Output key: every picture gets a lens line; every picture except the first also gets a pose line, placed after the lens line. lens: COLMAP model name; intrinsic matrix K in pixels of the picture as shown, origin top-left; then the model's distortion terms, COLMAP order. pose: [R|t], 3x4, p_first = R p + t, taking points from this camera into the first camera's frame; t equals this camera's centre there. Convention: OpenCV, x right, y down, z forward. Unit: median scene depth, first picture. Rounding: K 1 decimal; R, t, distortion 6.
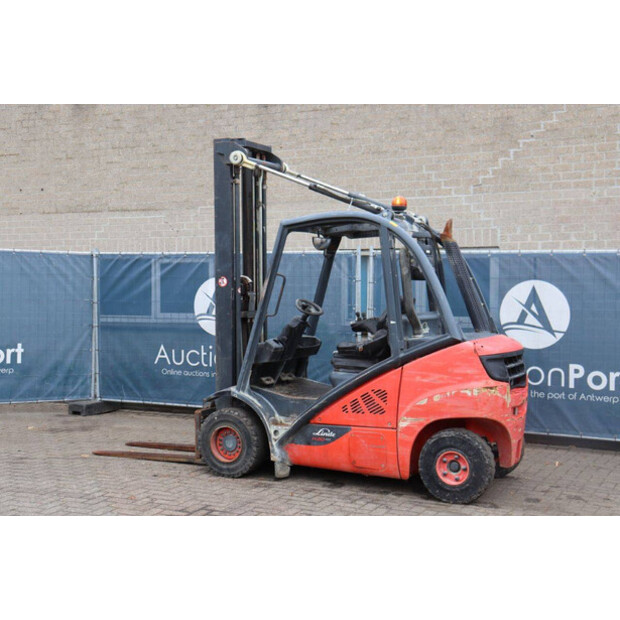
lens RADIAL K [[926.4, 0, 313.0], [0, 926.4, 306.2], [0, 0, 1]] dist [0.092227, 0.182598]
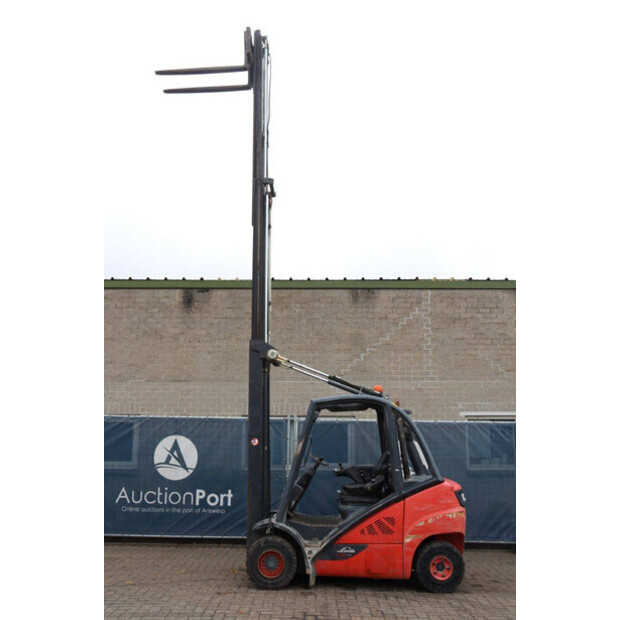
lens RADIAL K [[647.6, 0, 310.0], [0, 647.6, 310.0], [0, 0, 1]] dist [-0.089253, 0.213433]
pose [[0.904993, 0.084446, 0.416960, -0.468958], [0.004840, 0.977994, -0.208578, -0.018623], [-0.425398, 0.190780, 0.884669, 0.077818]]
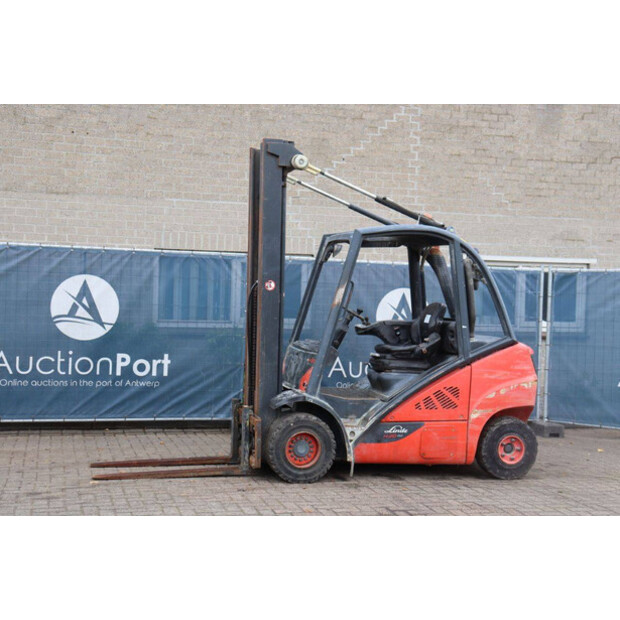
lens RADIAL K [[926.4, 0, 313.0], [0, 926.4, 306.2], [0, 0, 1]] dist [0.092227, 0.182598]
pose [[0.751625, 0.008925, 0.659530, -0.751983], [-0.013238, 0.999911, 0.001556, -0.006974], [-0.659458, -0.009901, 0.751676, 0.249569]]
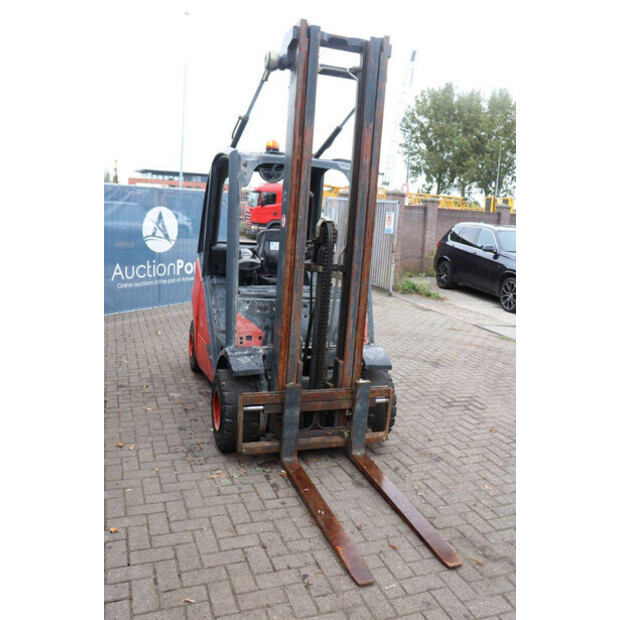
lens RADIAL K [[538.0, 0, 310.0], [0, 538.0, 310.0], [0, 0, 1]] dist [-0.159166, 0.160642]
pose [[-0.711666, -0.175532, 0.680235, -0.403819], [-0.051828, 0.978761, 0.198343, -0.047956], [-0.700604, 0.105899, -0.705649, 1.444710]]
